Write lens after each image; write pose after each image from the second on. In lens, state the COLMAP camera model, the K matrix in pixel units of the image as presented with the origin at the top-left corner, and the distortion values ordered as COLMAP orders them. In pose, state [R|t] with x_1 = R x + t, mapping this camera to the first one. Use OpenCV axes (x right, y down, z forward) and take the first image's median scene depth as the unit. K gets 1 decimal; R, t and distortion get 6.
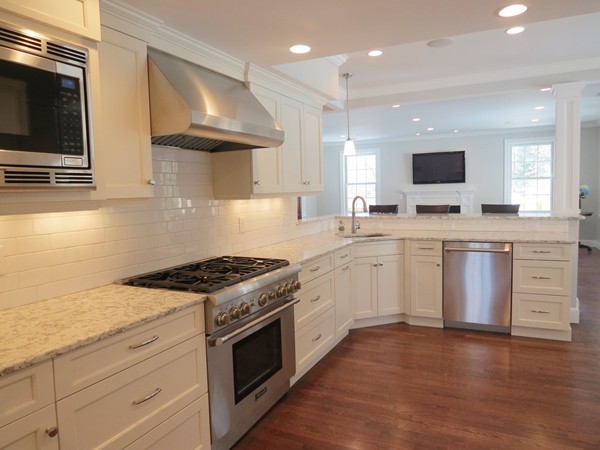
lens RADIAL K [[430.4, 0, 300.0], [0, 430.4, 225.0], [0, 0, 1]] dist [-0.038644, 0.043229]
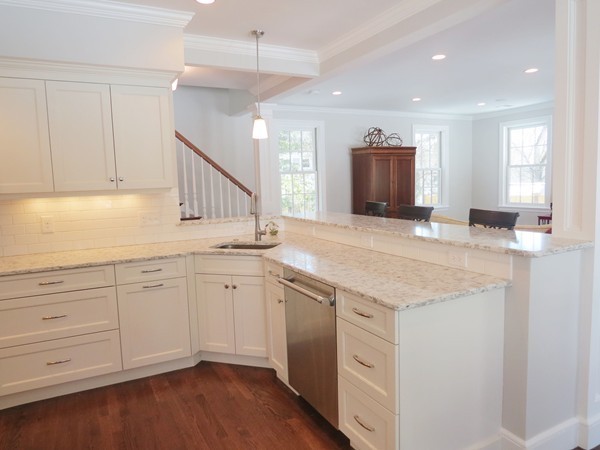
lens RADIAL K [[430.4, 0, 300.0], [0, 430.4, 225.0], [0, 0, 1]] dist [-0.038644, 0.043229]
pose [[0.797296, 0.067236, -0.599831, 0.711464], [-0.038949, 0.997436, 0.060033, -0.062600], [0.602330, -0.024501, 0.797871, 0.477352]]
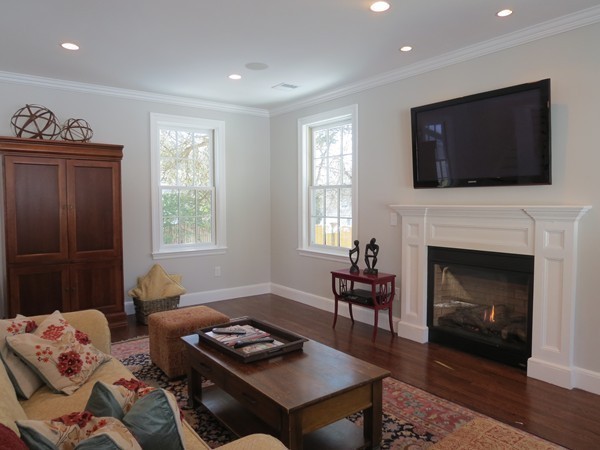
lens RADIAL K [[430.4, 0, 300.0], [0, 430.4, 225.0], [0, 0, 1]] dist [-0.038644, 0.043229]
pose [[0.888544, 0.048680, -0.456201, 0.822826], [-0.057805, 0.998310, -0.006060, -0.128093], [0.455135, 0.031755, 0.889856, 1.447596]]
